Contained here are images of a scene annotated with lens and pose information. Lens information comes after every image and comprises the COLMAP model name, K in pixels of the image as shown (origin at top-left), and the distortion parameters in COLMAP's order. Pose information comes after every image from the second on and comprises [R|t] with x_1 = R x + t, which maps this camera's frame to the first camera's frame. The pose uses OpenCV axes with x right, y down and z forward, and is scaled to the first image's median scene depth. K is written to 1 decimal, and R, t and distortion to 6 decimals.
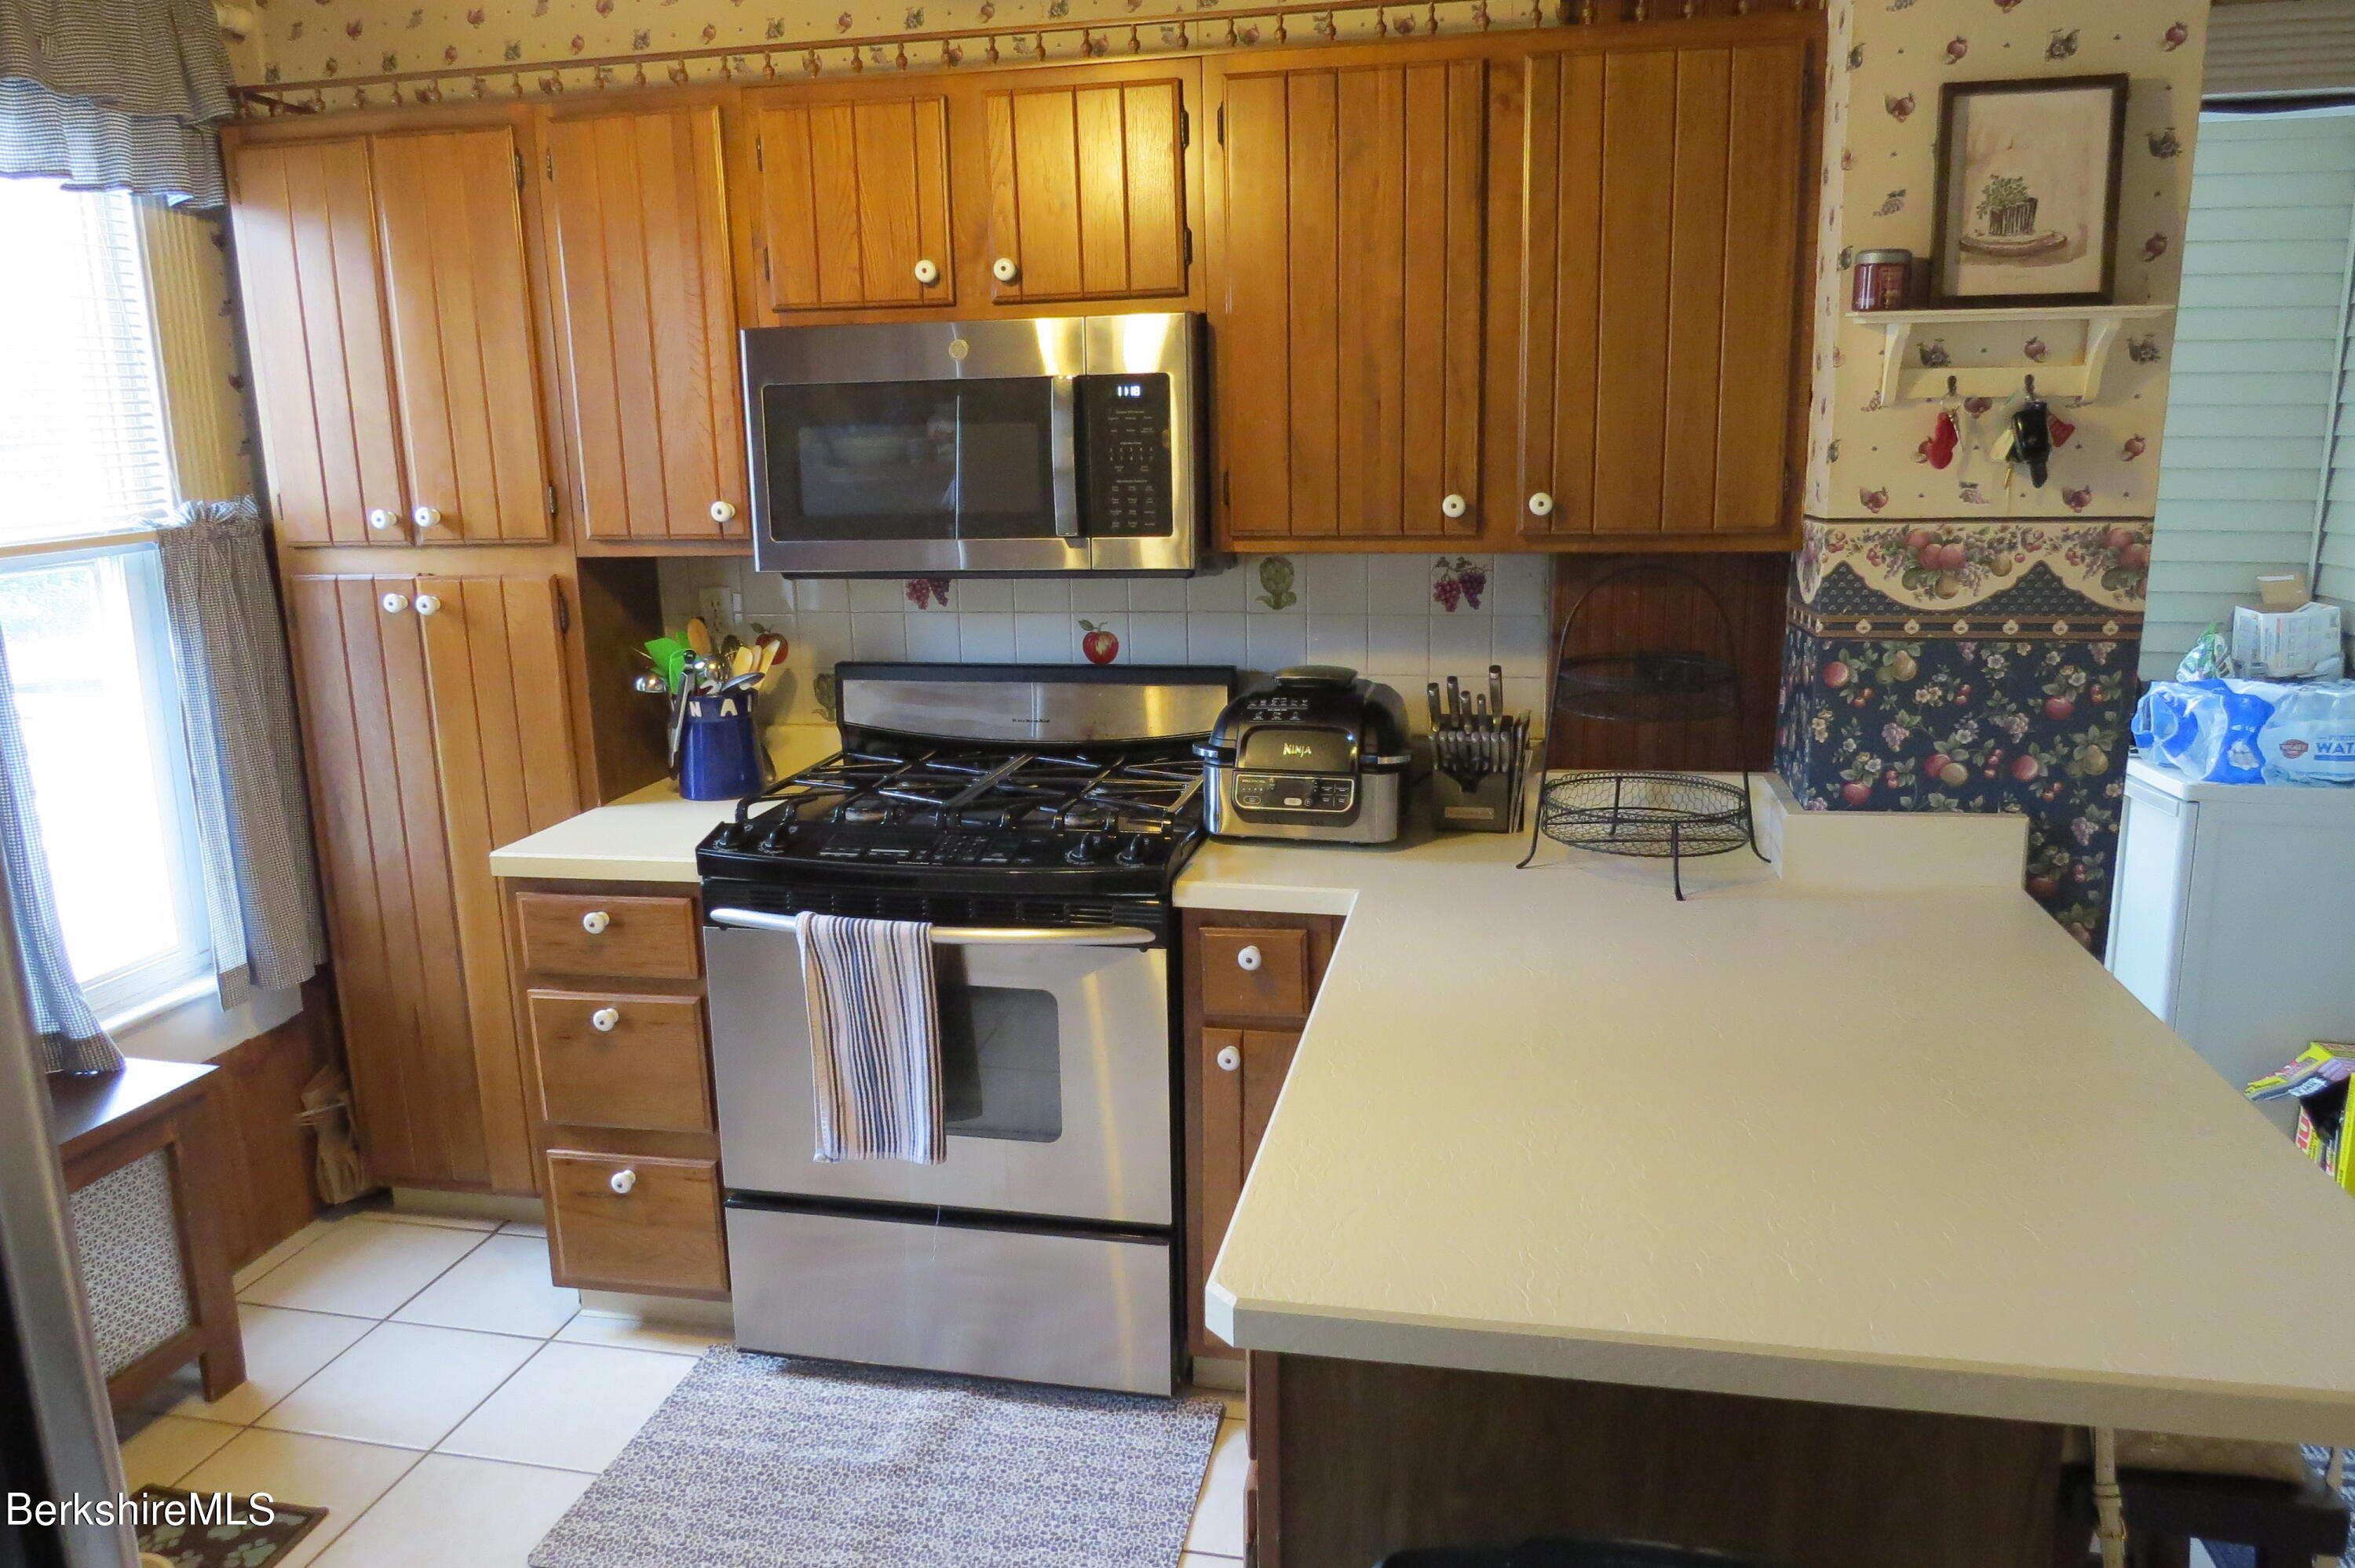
lens RADIAL K [[1672.4, 0, 1172.7], [0, 1672.4, 778.1], [0, 0, 1]] dist [-0.024337, 0.013577]
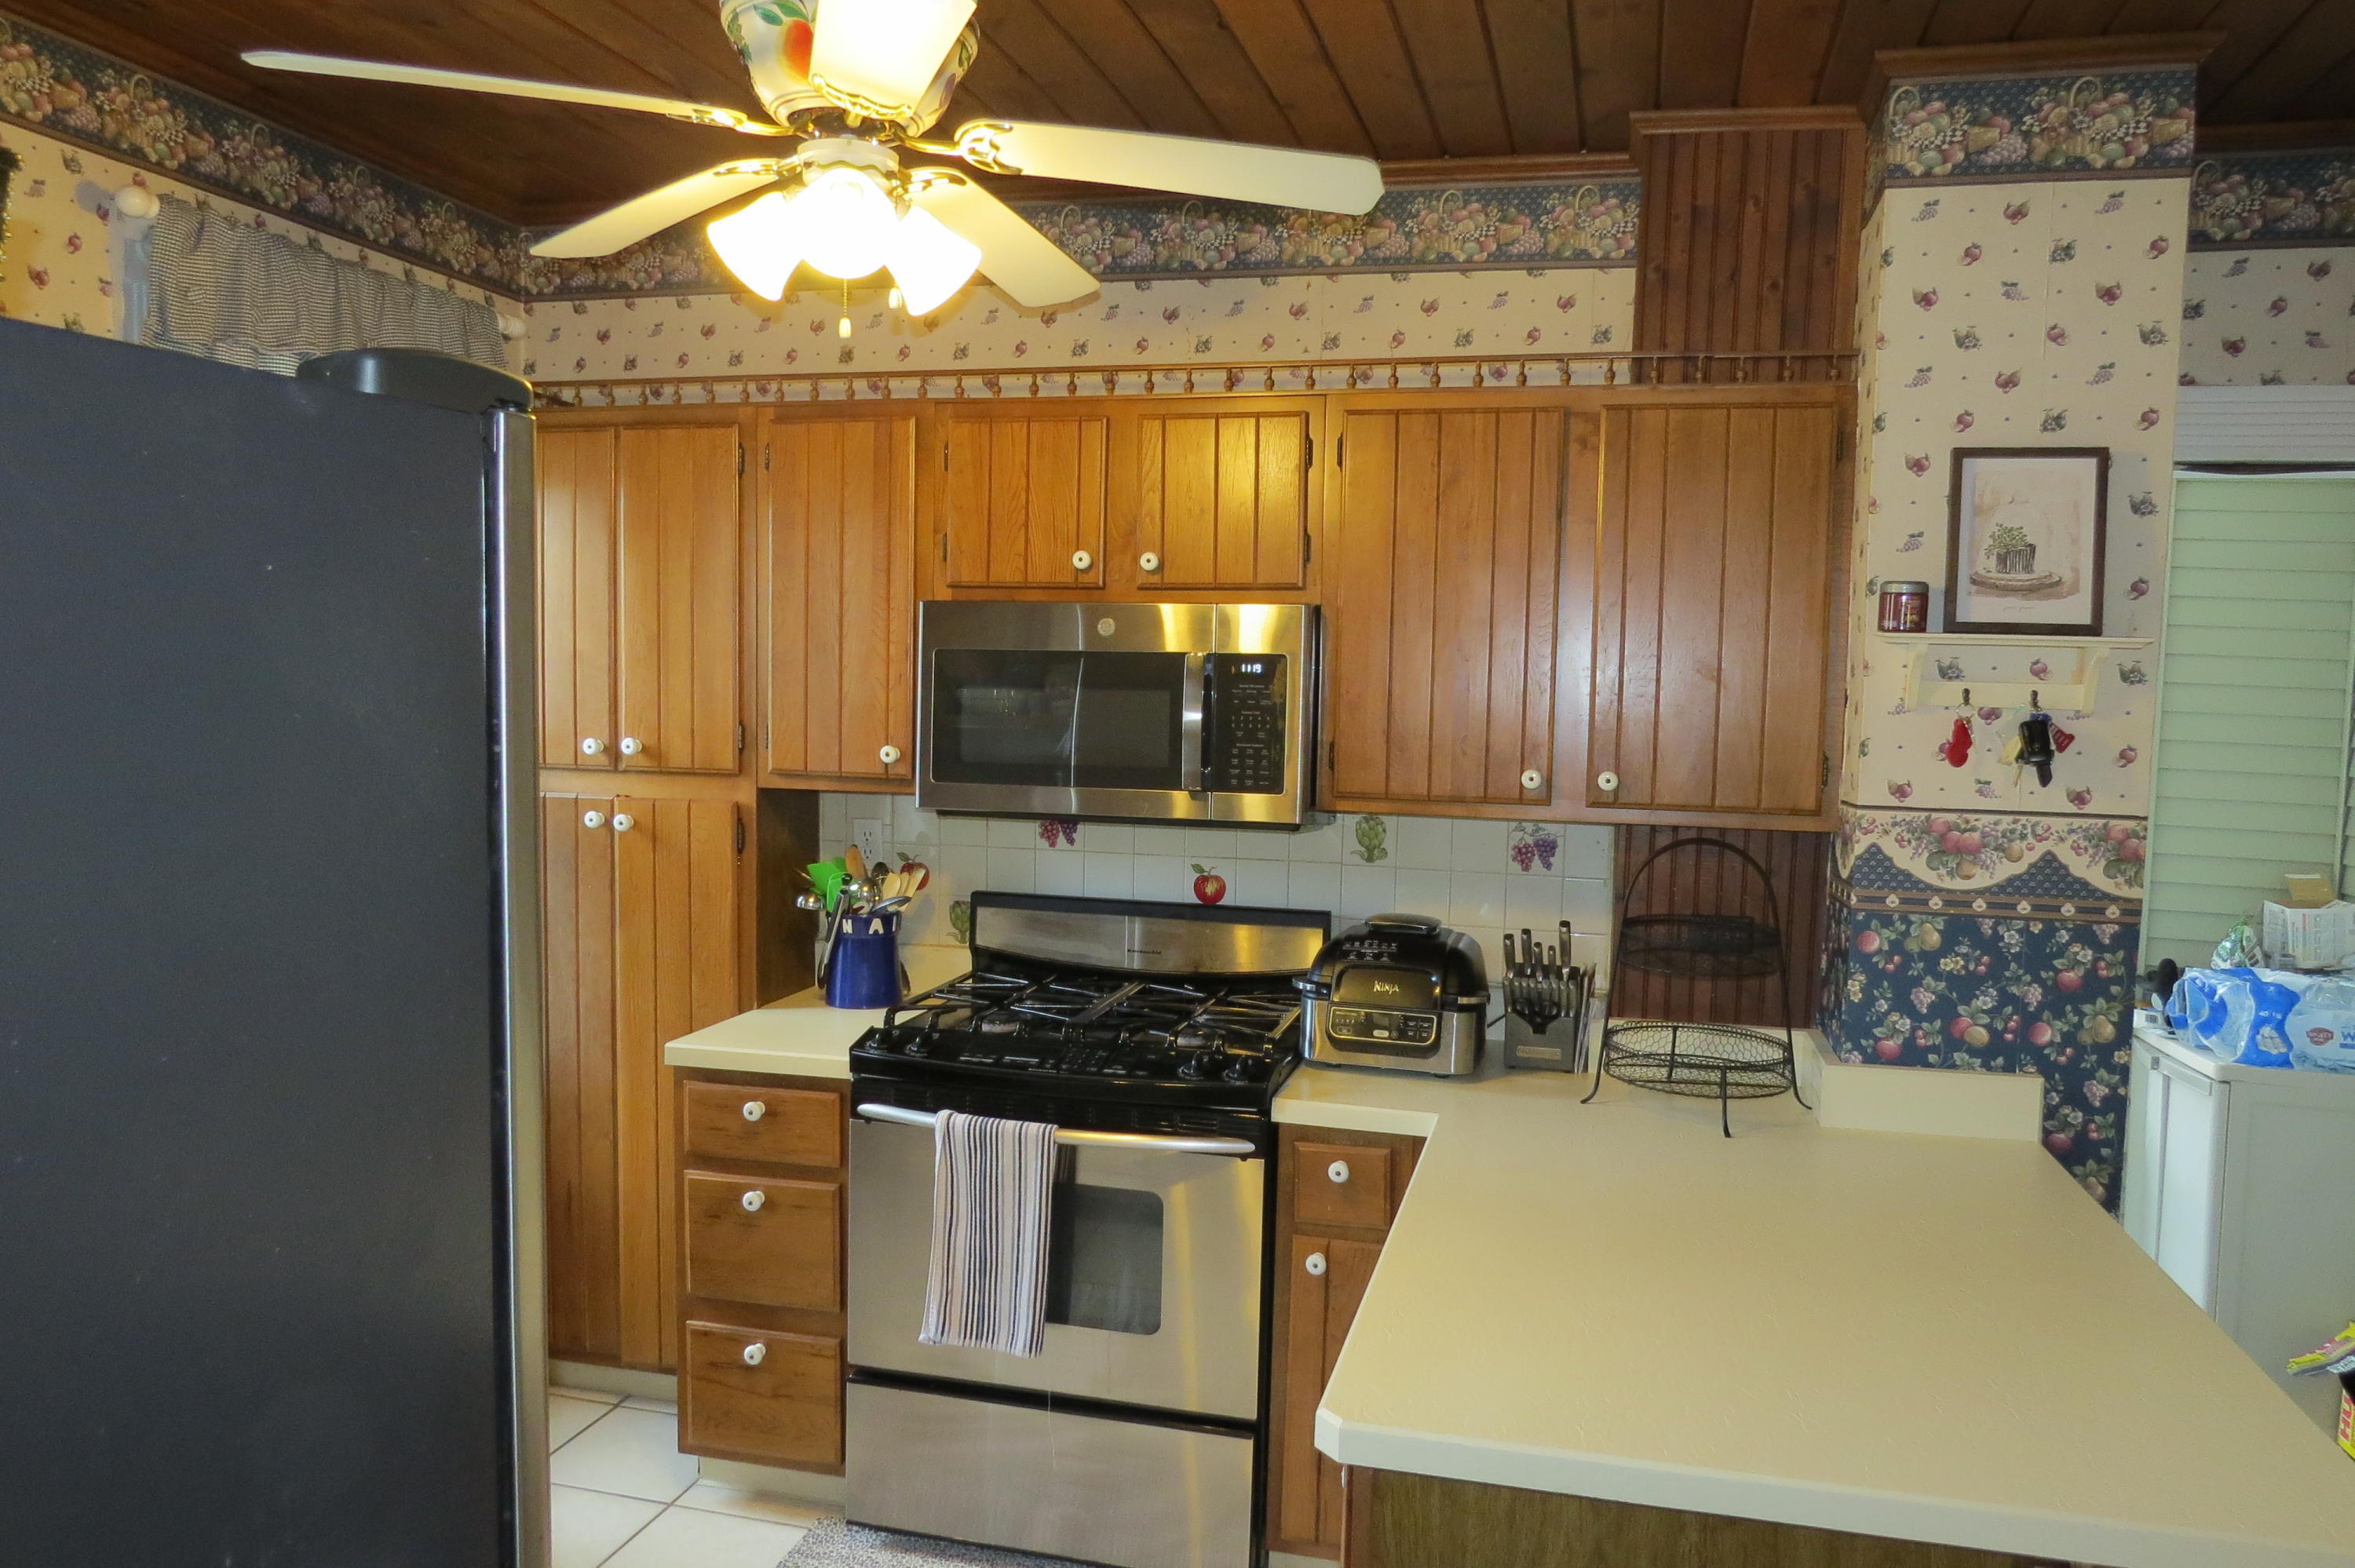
lens RADIAL K [[1672.4, 0, 1180.7], [0, 1672.4, 788.0], [0, 0, 1]] dist [-0.024337, 0.013577]
pose [[0.998183, 0.045372, -0.039654, -0.024907], [-0.050522, 0.988810, -0.140368, 0.014835], [0.032842, 0.142117, 0.989305, -0.132826]]
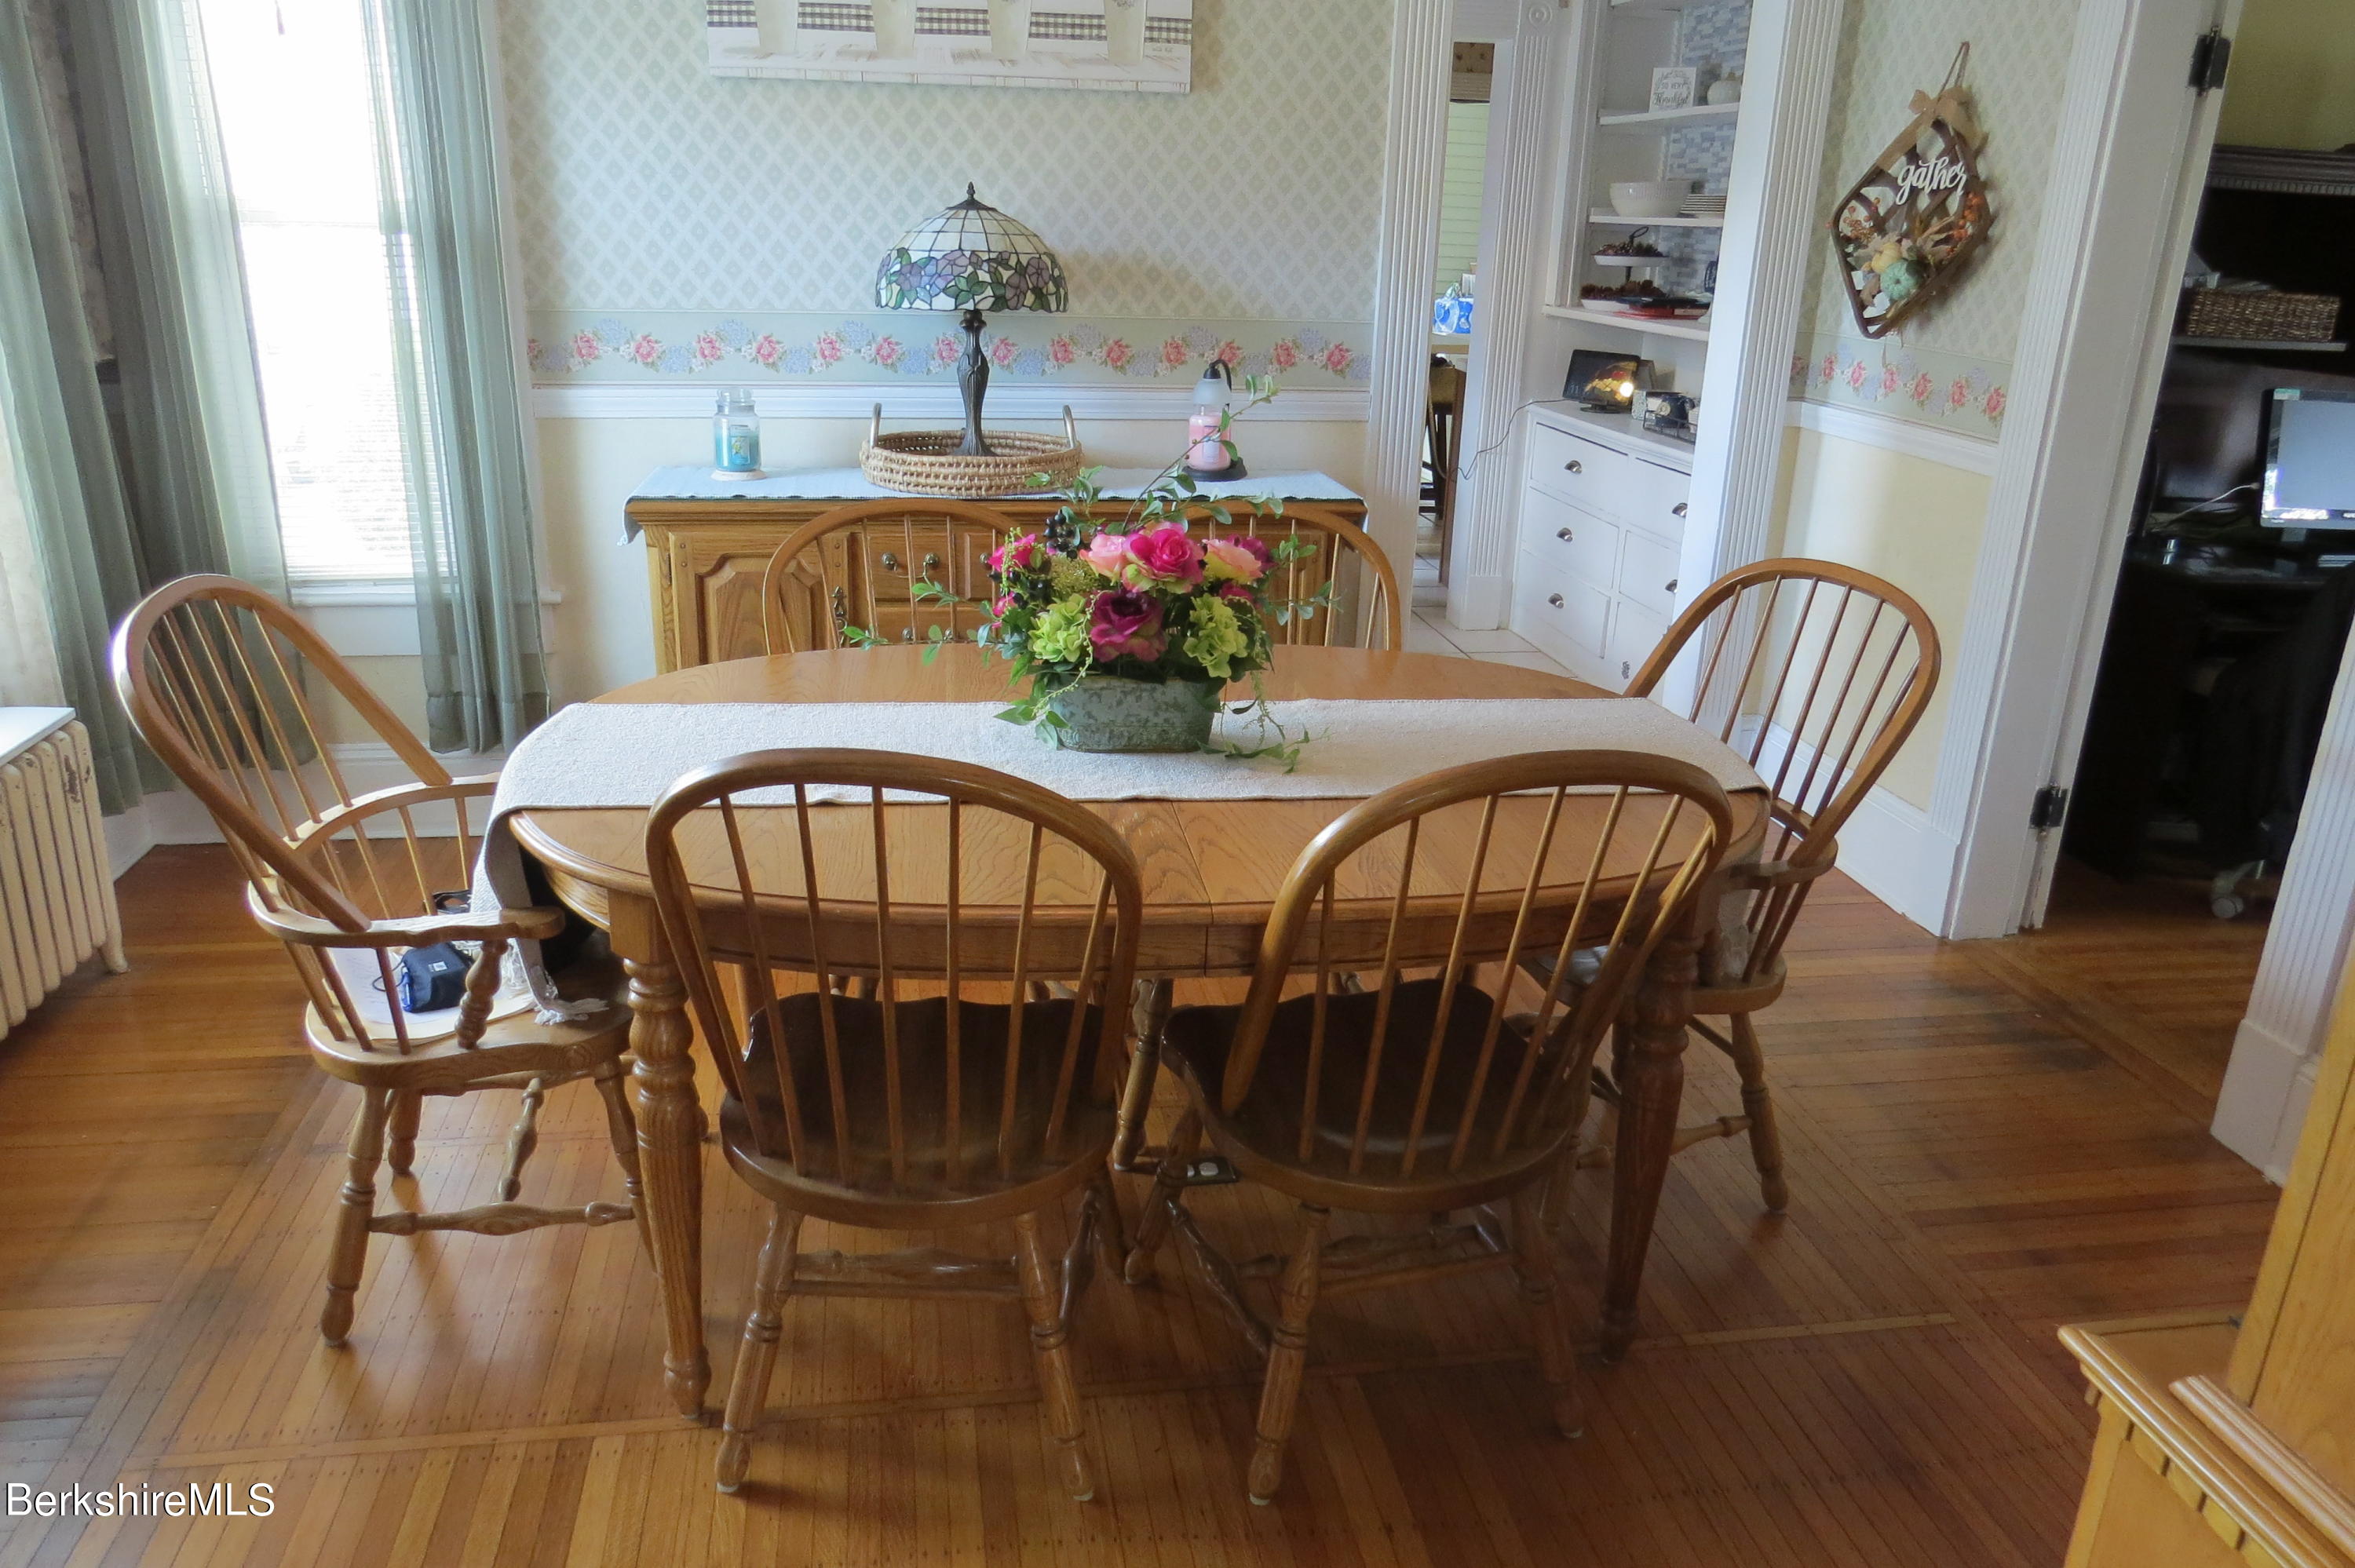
lens RADIAL K [[1672.4, 0, 1188.1], [0, 1672.4, 789.7], [0, 0, 1]] dist [-0.024337, 0.013577]
pose [[0.924725, -0.080197, 0.372091, -1.196834], [0.031236, 0.990244, 0.135801, 0.493961], [-0.379352, -0.113956, 0.918208, -2.001984]]
